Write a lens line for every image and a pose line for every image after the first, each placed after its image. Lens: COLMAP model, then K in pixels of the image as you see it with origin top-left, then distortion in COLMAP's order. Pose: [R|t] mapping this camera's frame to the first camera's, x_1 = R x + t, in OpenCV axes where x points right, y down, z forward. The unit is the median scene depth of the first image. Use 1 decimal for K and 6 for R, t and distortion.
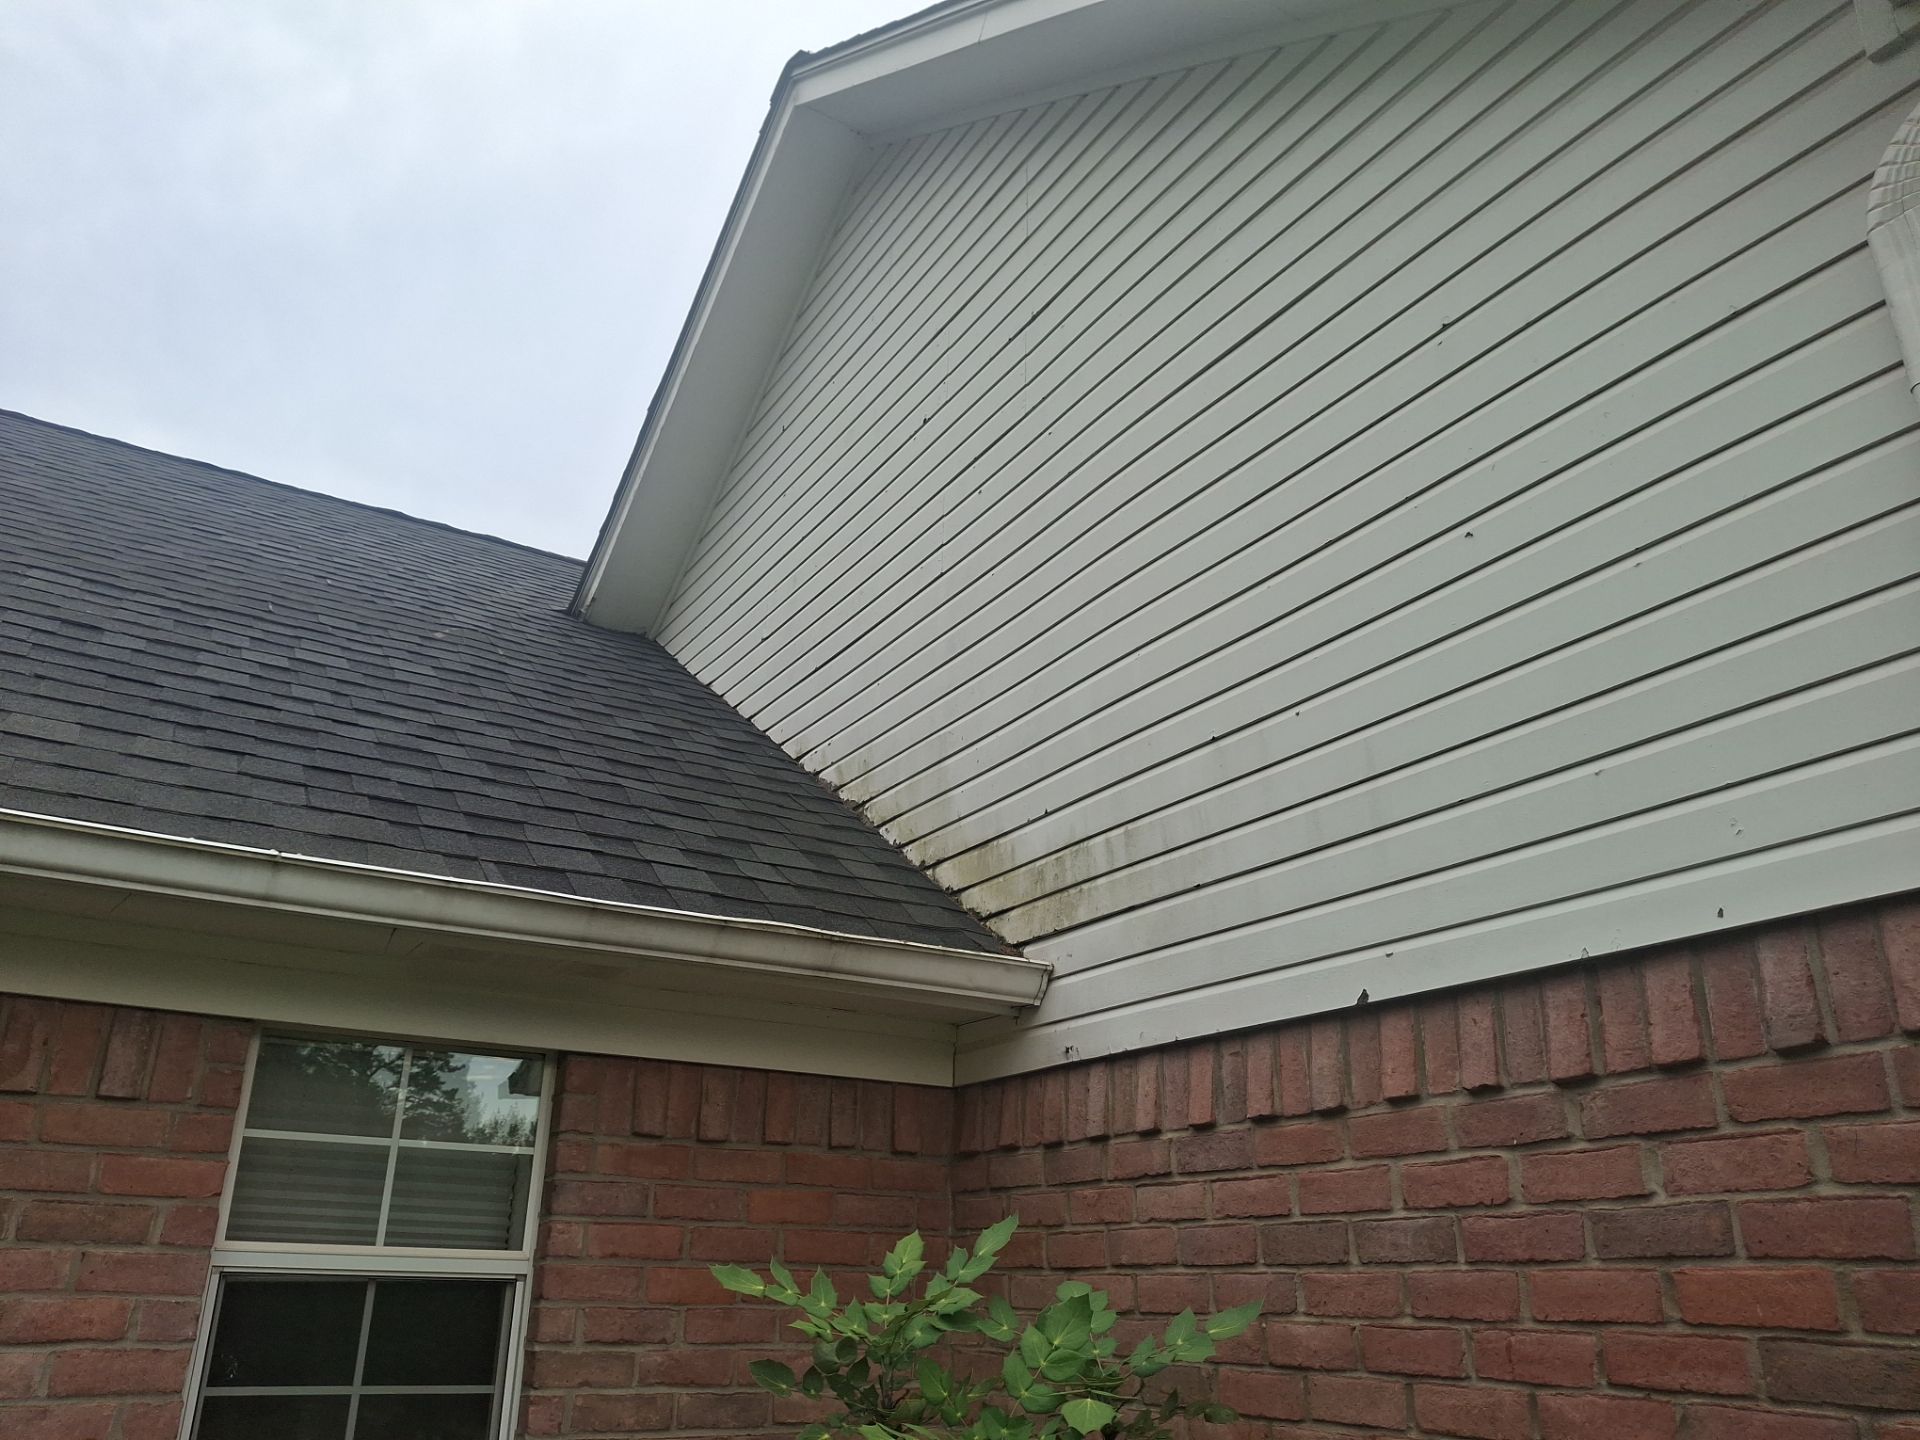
lens RADIAL K [[1449.7, 0, 992.0], [0, 1449.7, 674.2], [0, 0, 1]] dist [0.114027, -0.237429]
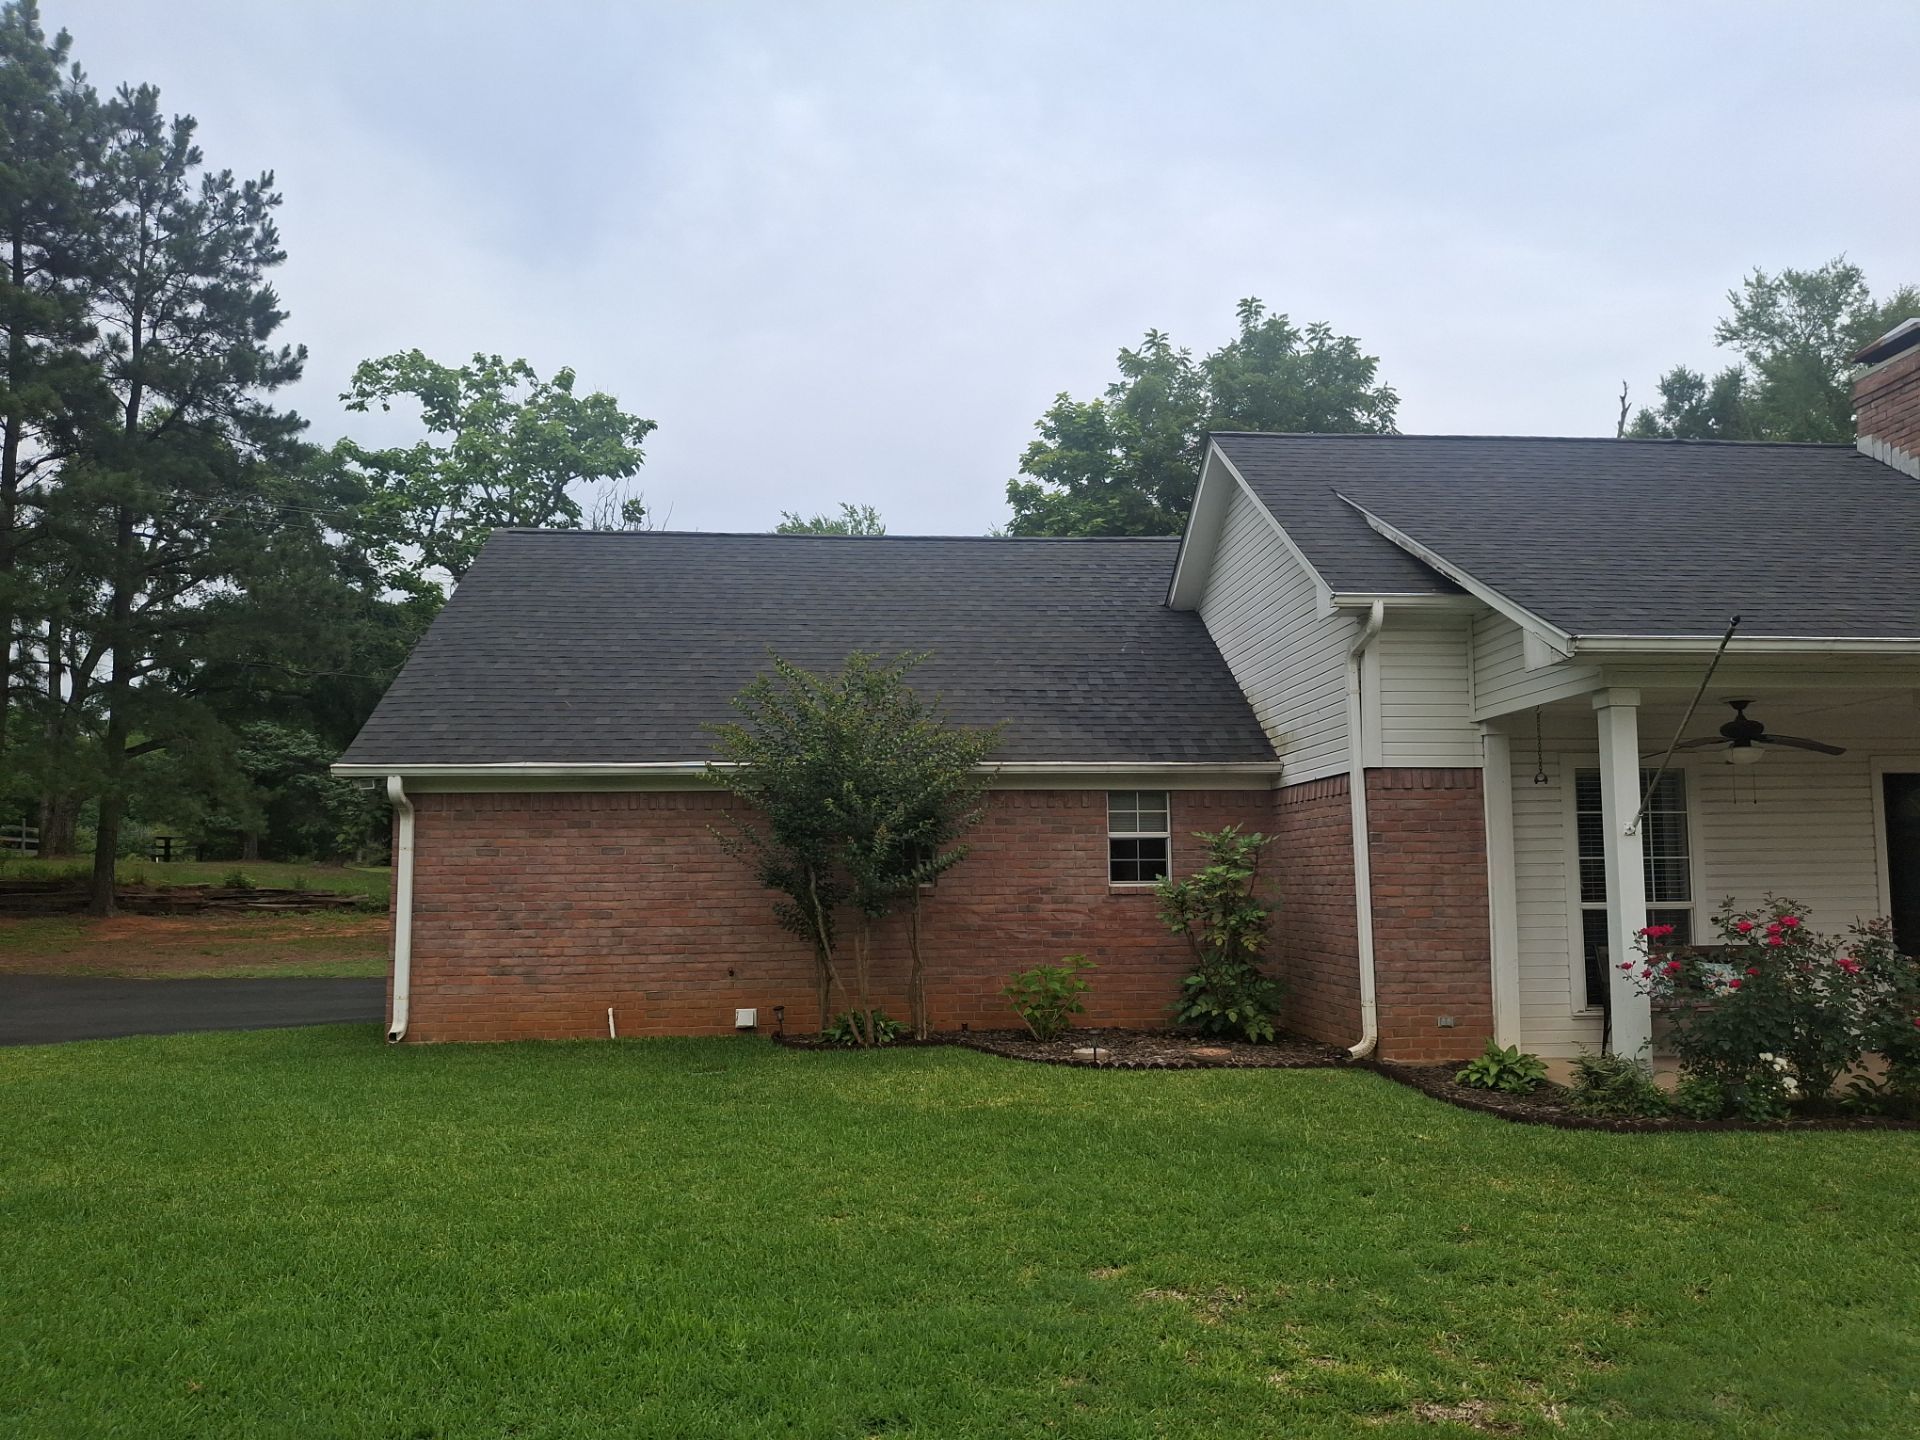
lens RADIAL K [[1427.6, 0, 954.7], [0, 1427.6, 749.0], [0, 0, 1]] dist [0.107906, -0.218154]
pose [[0.879740, -0.064575, -0.471050, 1.218346], [0.203379, 0.946628, 0.250065, -1.108979], [0.429761, -0.315794, 0.845919, -2.994722]]
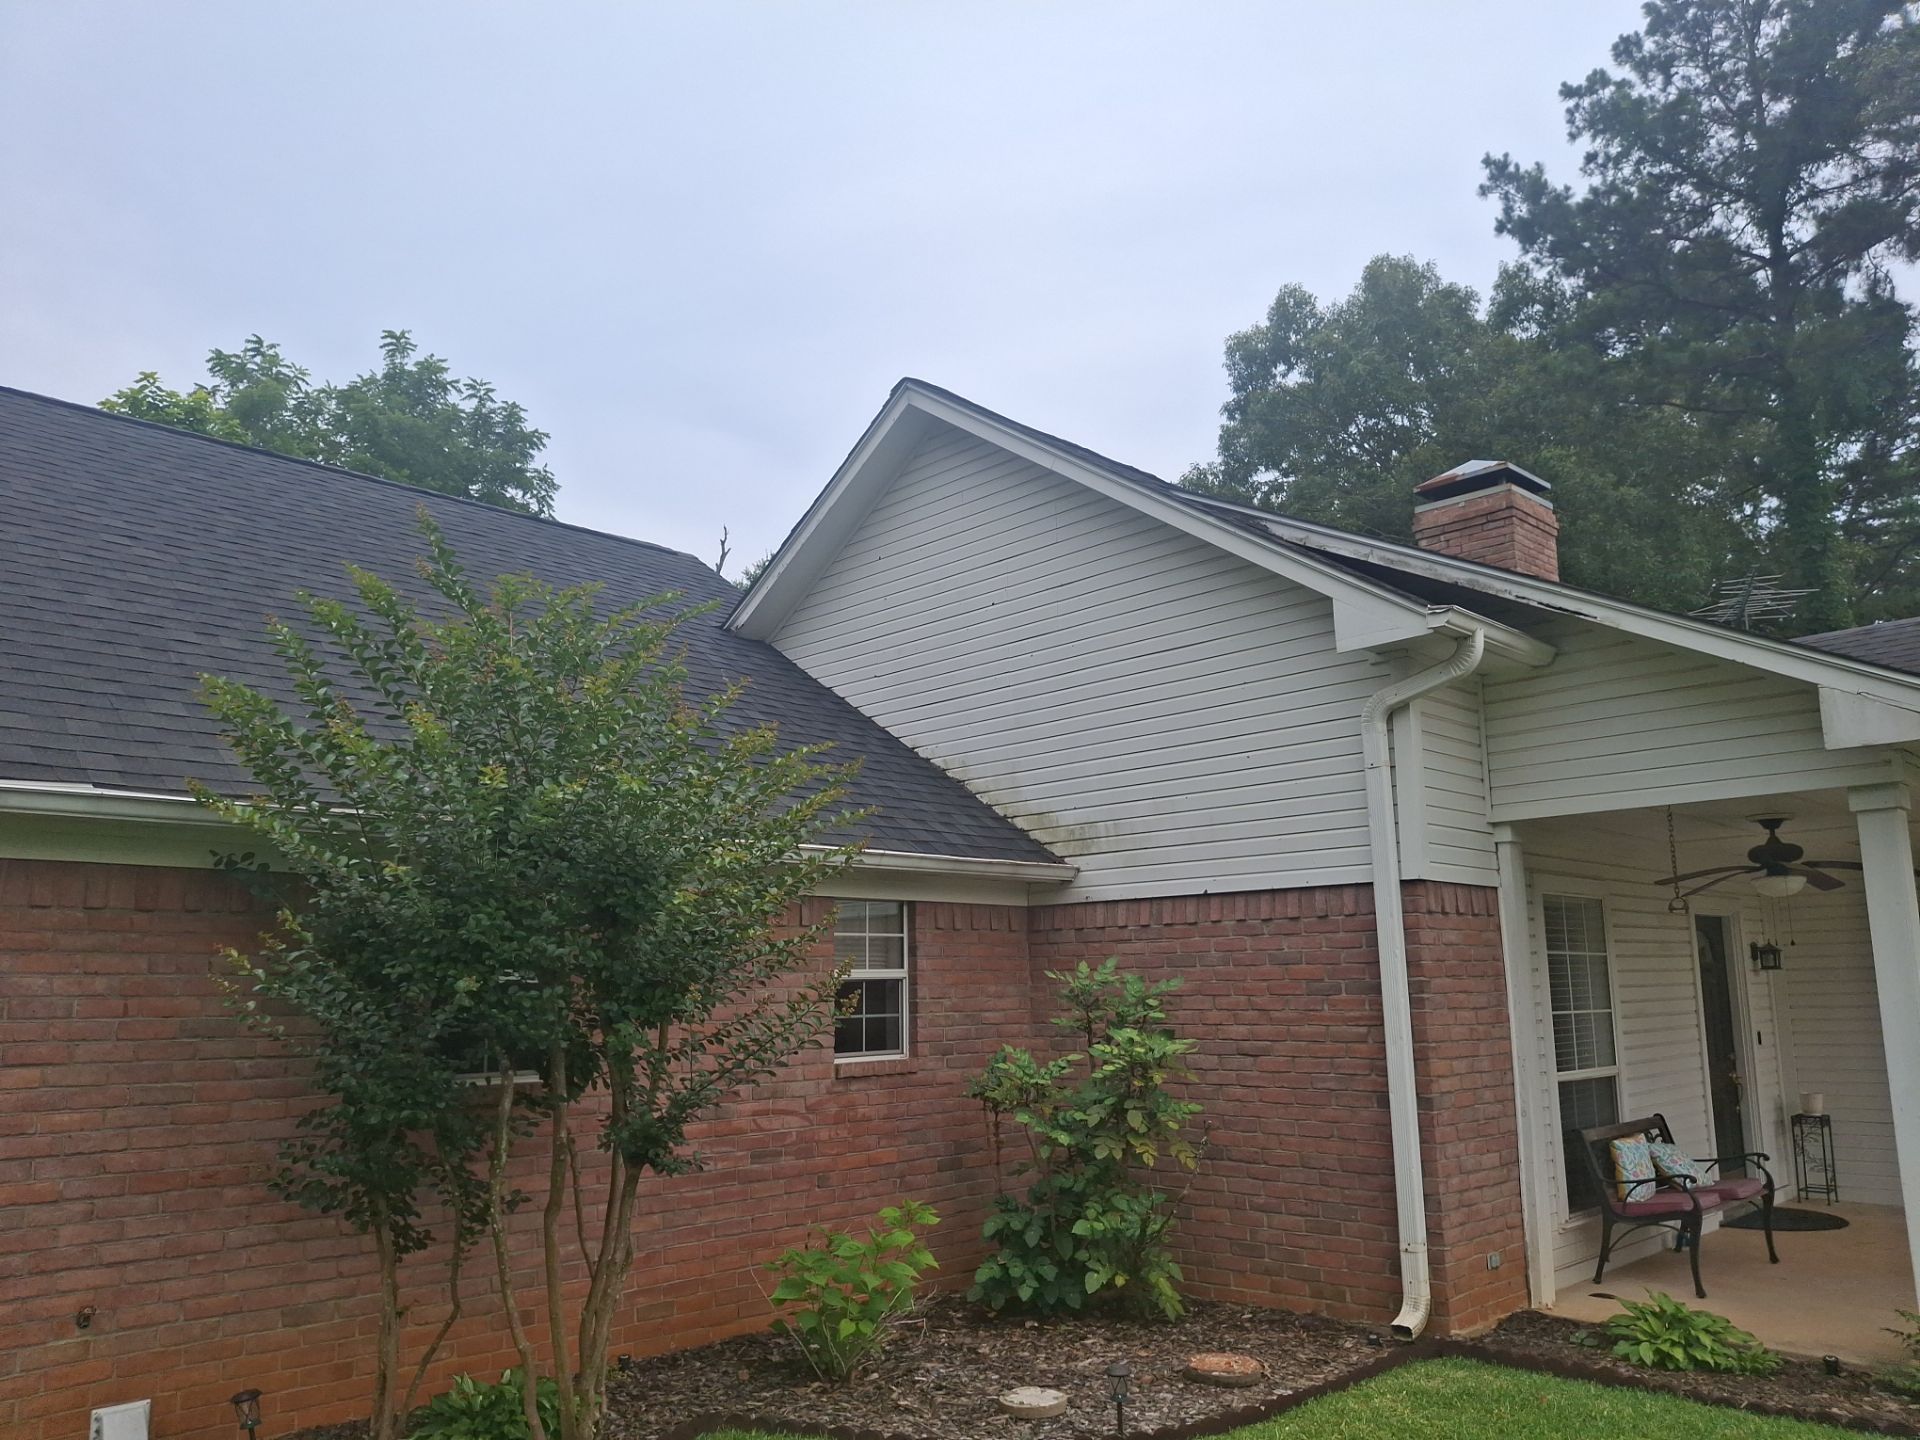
lens RADIAL K [[1412.3, 0, 987.1], [0, 1412.3, 744.7], [0, 0, 1]] dist [0.069466, -0.118838]
pose [[0.971753, 0.010965, 0.235746, -0.818483], [-0.063560, 0.974170, 0.216688, -0.635604], [-0.227281, -0.225551, 0.947349, -1.536622]]
